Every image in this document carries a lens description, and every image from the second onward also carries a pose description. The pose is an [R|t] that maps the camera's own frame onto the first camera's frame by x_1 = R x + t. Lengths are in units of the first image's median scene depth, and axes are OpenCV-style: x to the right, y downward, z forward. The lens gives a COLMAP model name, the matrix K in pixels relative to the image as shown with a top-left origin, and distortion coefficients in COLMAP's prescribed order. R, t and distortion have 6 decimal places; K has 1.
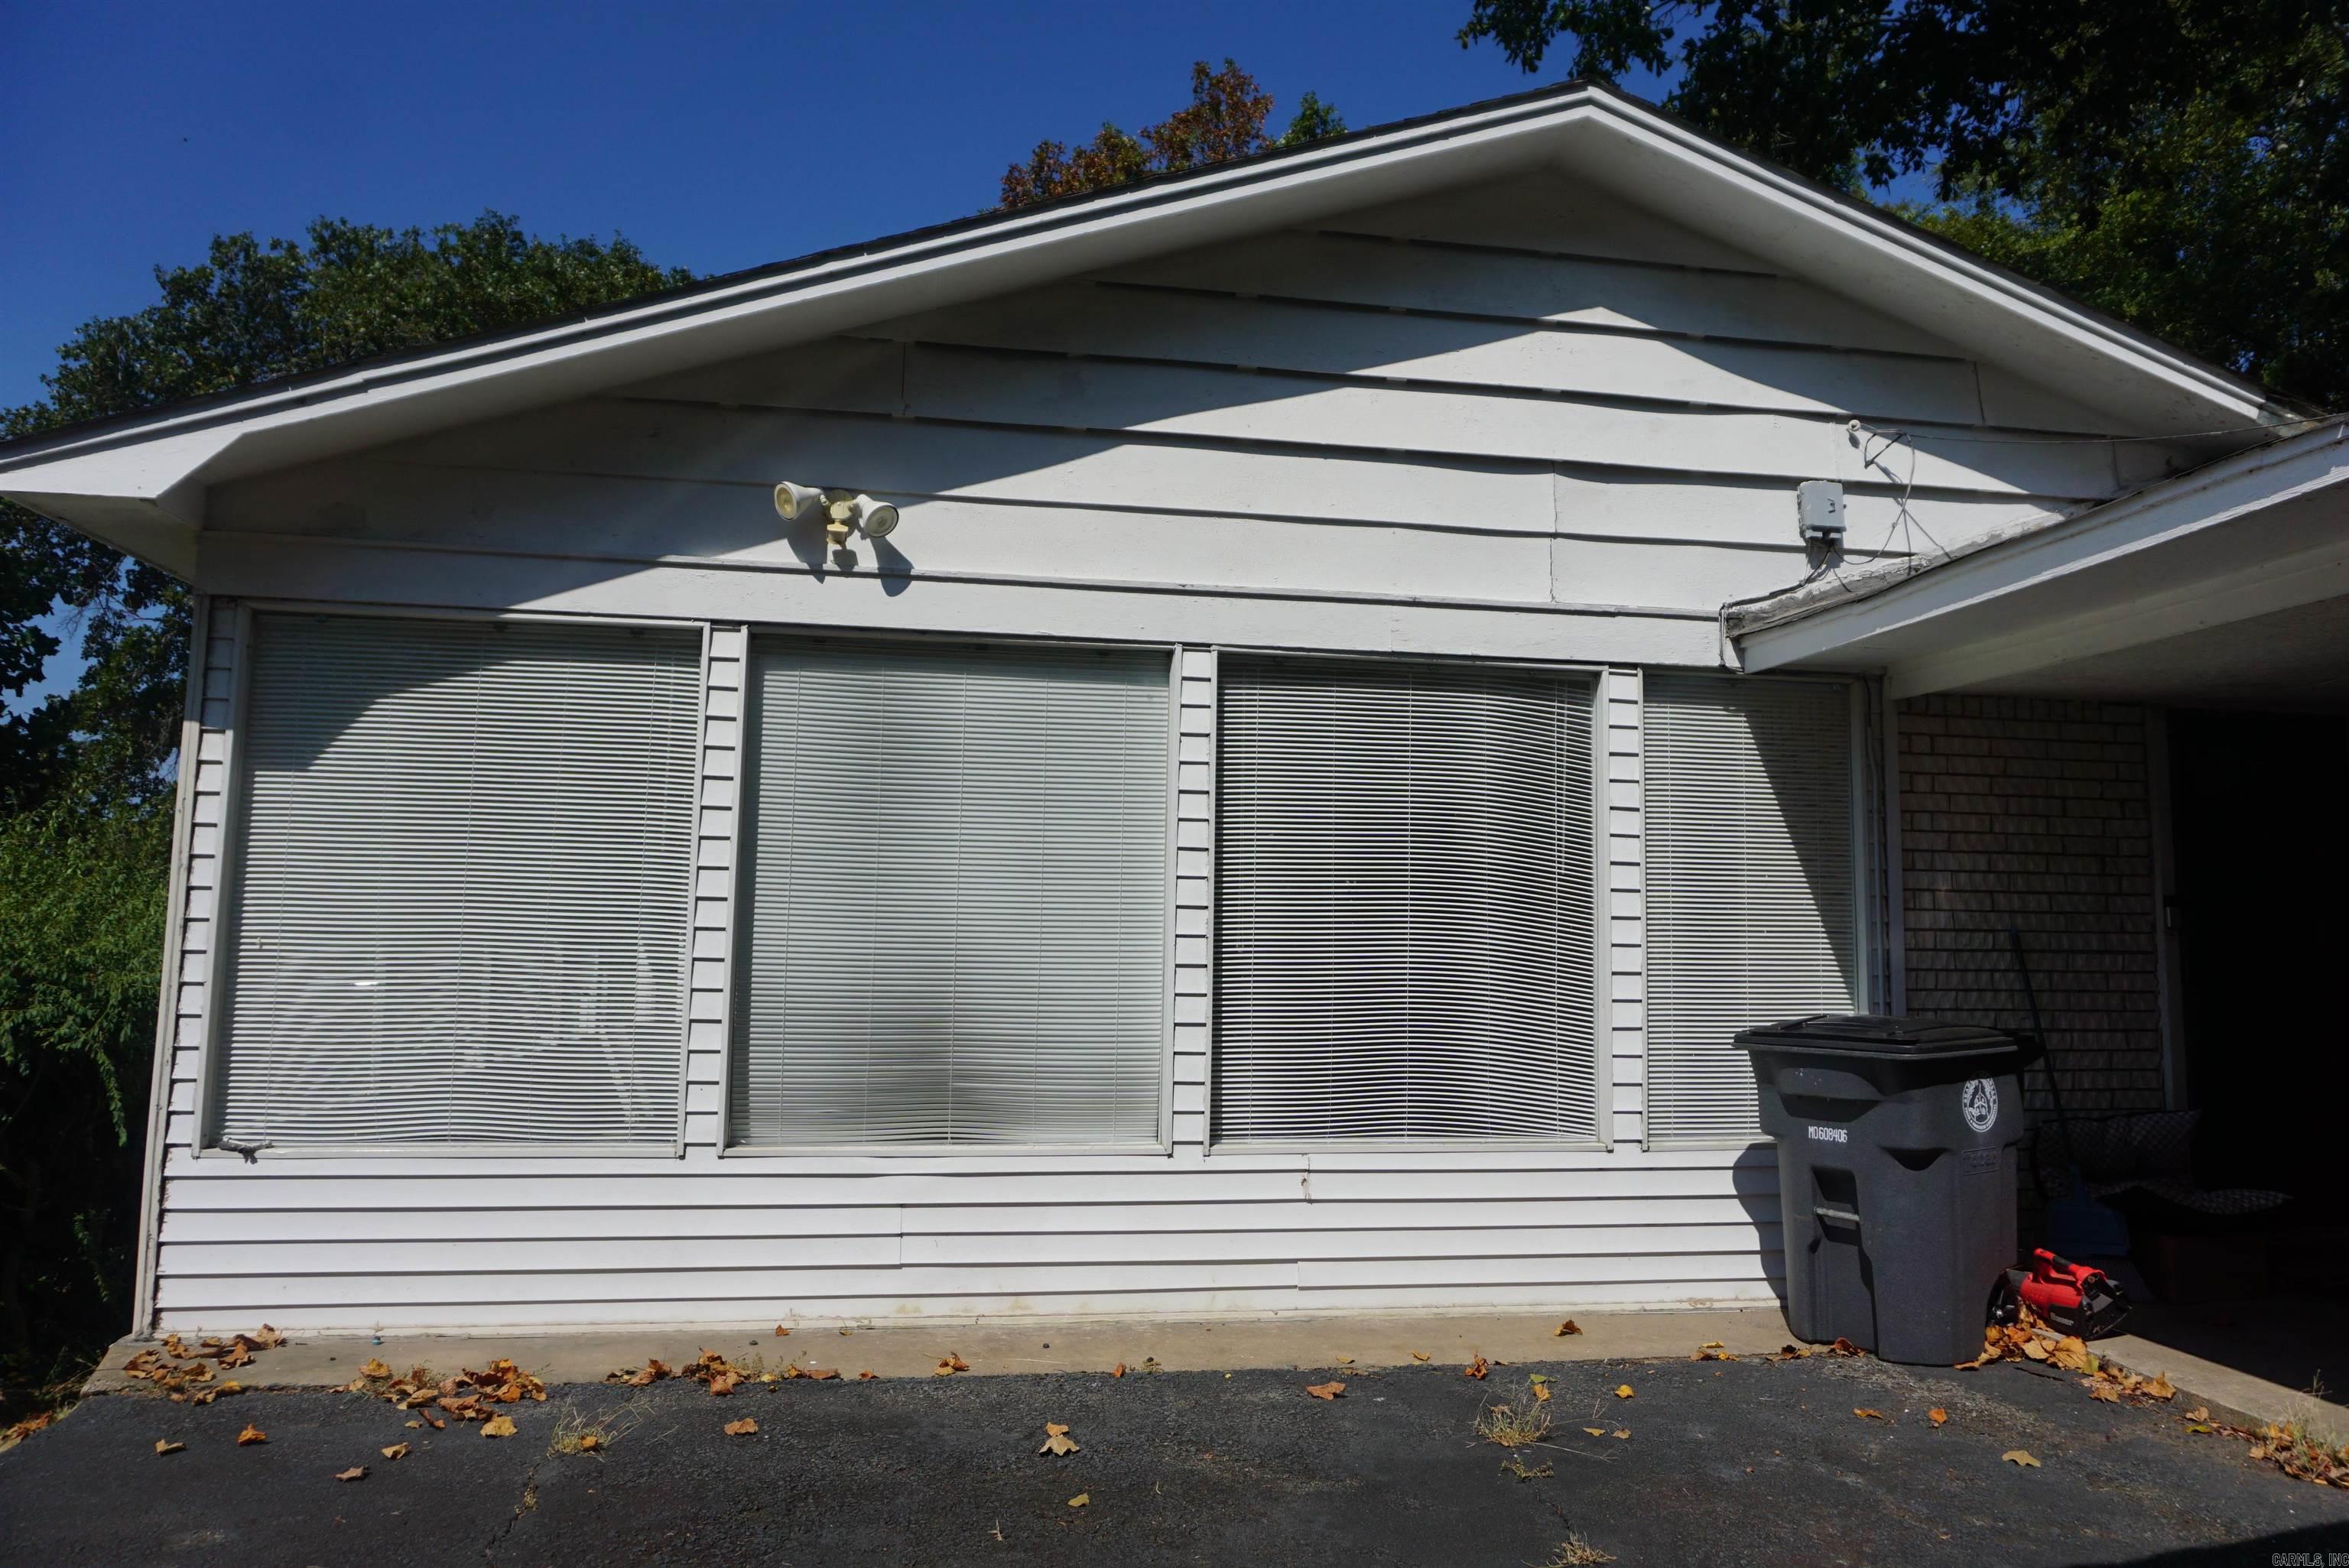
lens RADIAL K [[1566.1, 0, 1182.1], [0, 1566.1, 779.9], [0, 0, 1]] dist [-0.066863, 0.046728]
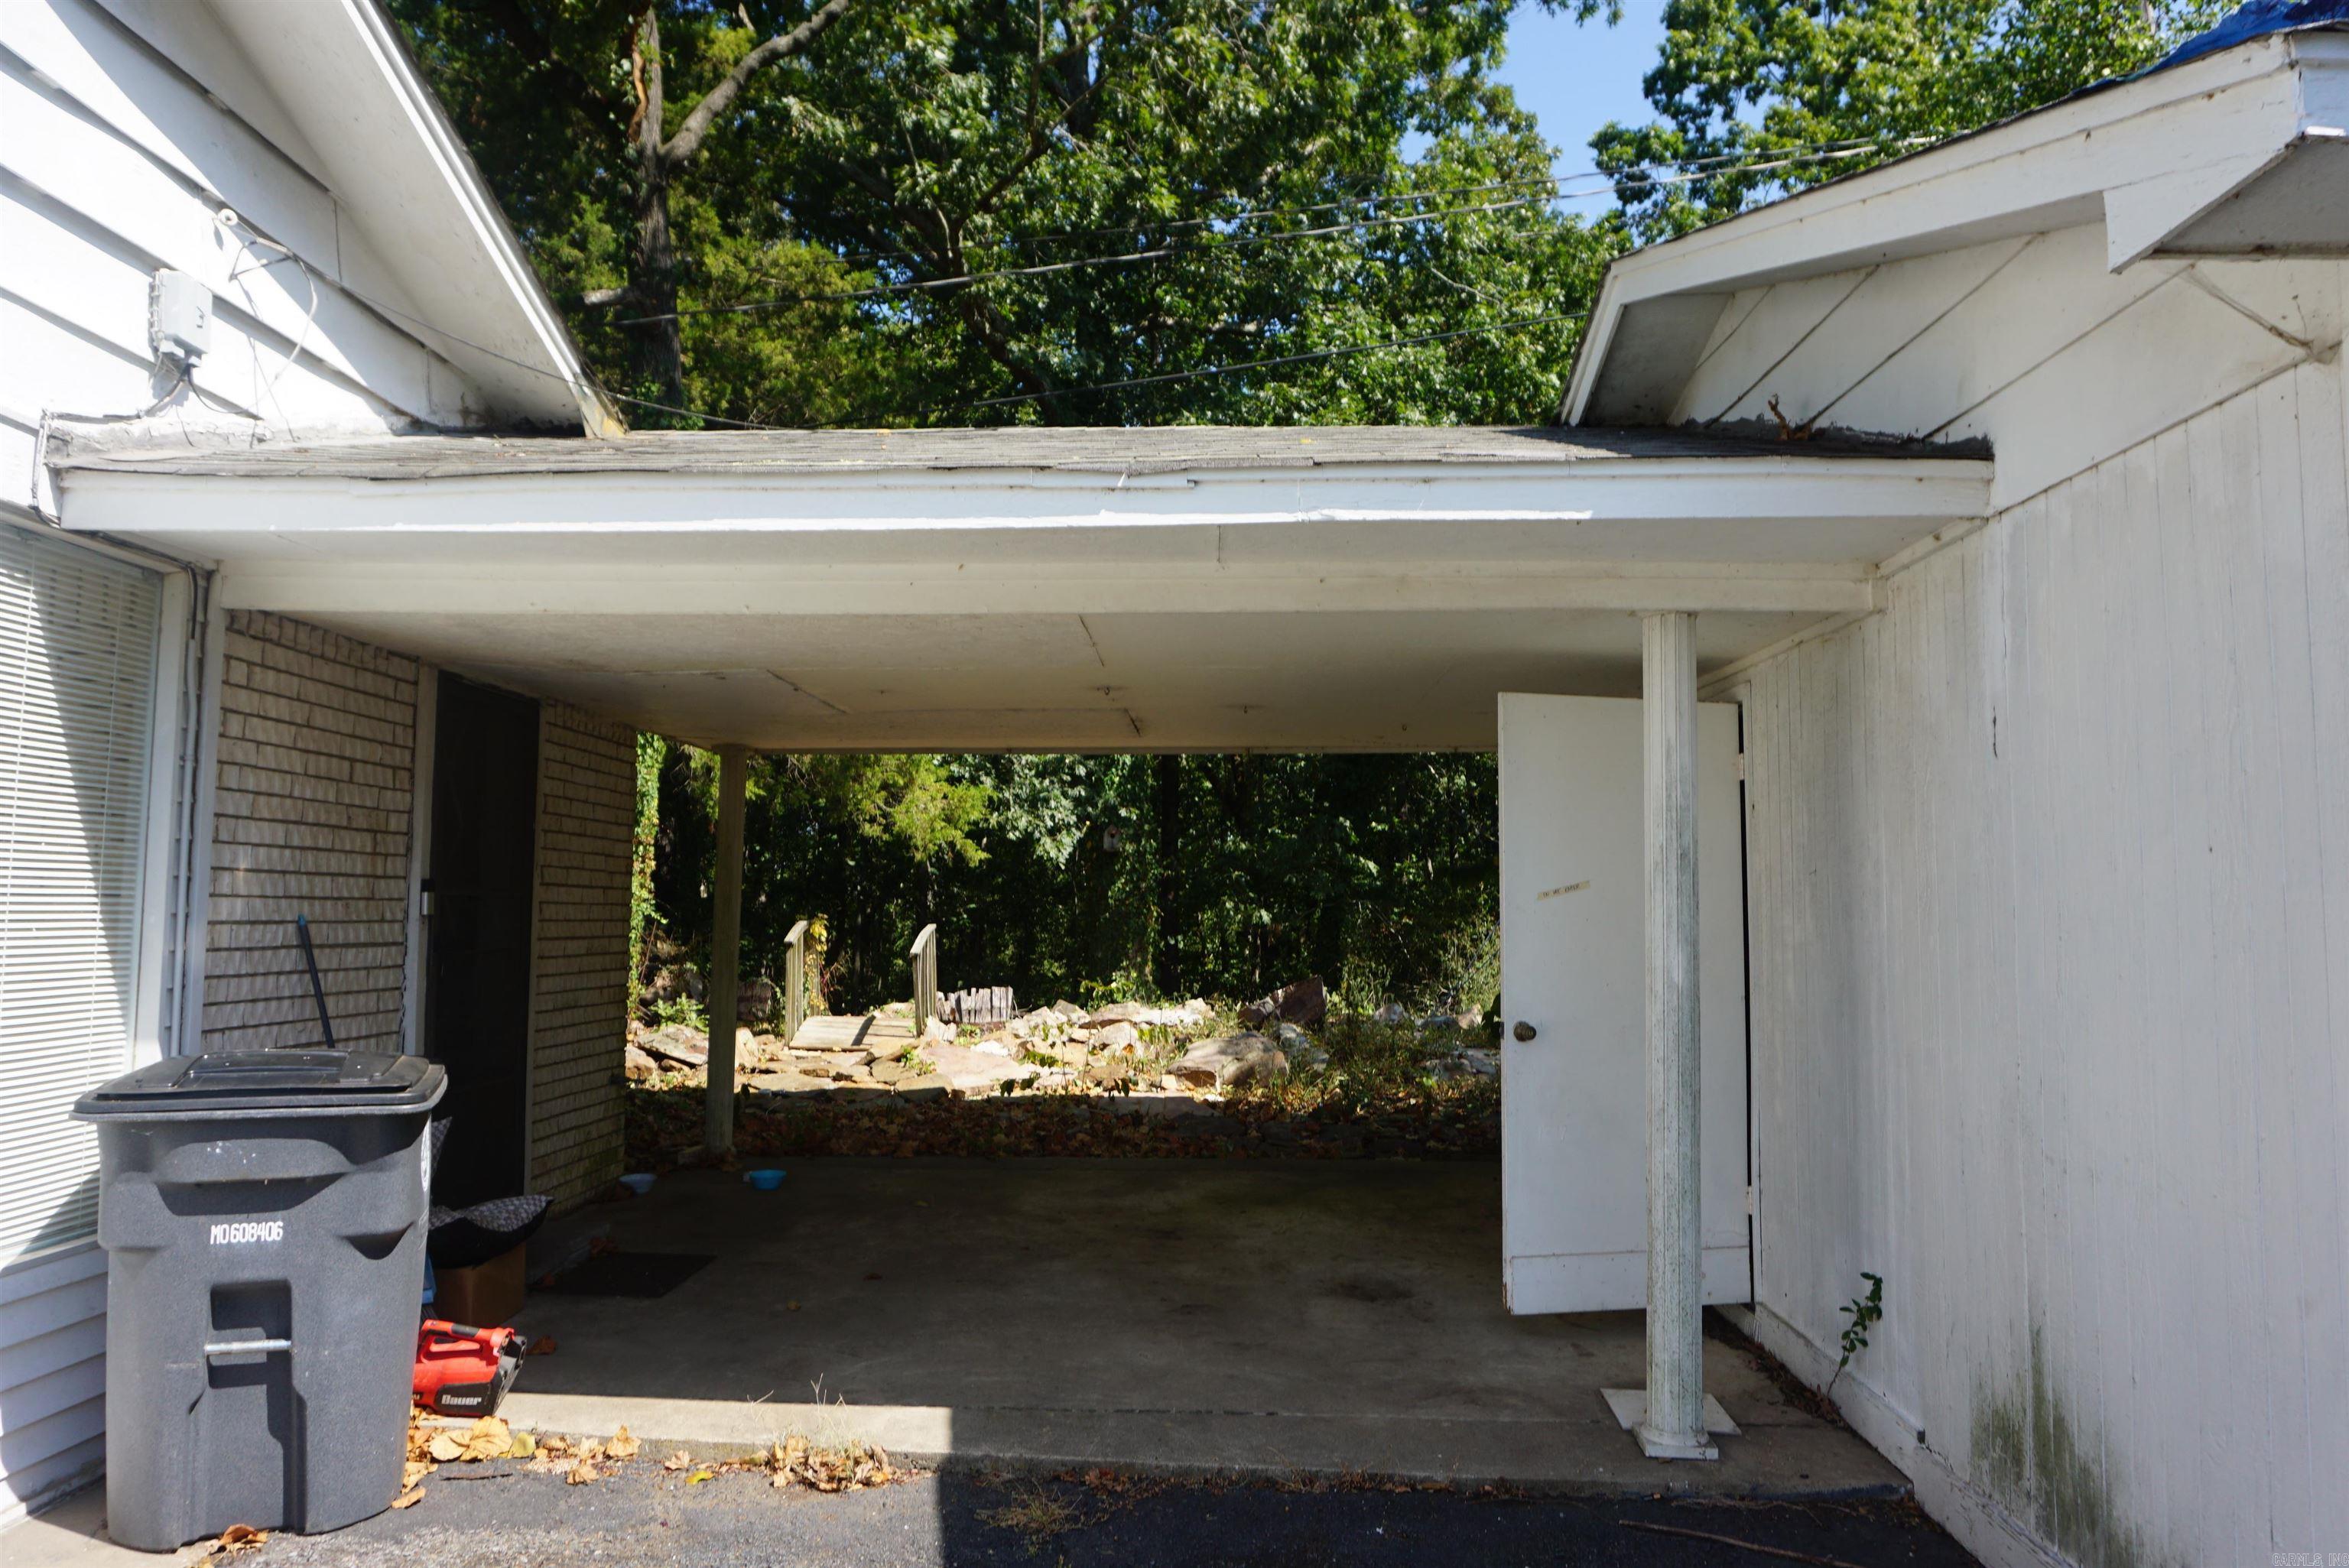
lens RADIAL K [[1566.1, 0, 1182.1], [0, 1566.1, 779.9], [0, 0, 1]] dist [-0.066863, 0.046728]
pose [[0.188196, 0.070113, 0.979626, -0.157687], [-0.108703, 0.992807, -0.050173, 0.015843], [-0.976097, -0.097046, 0.194464, 0.410719]]
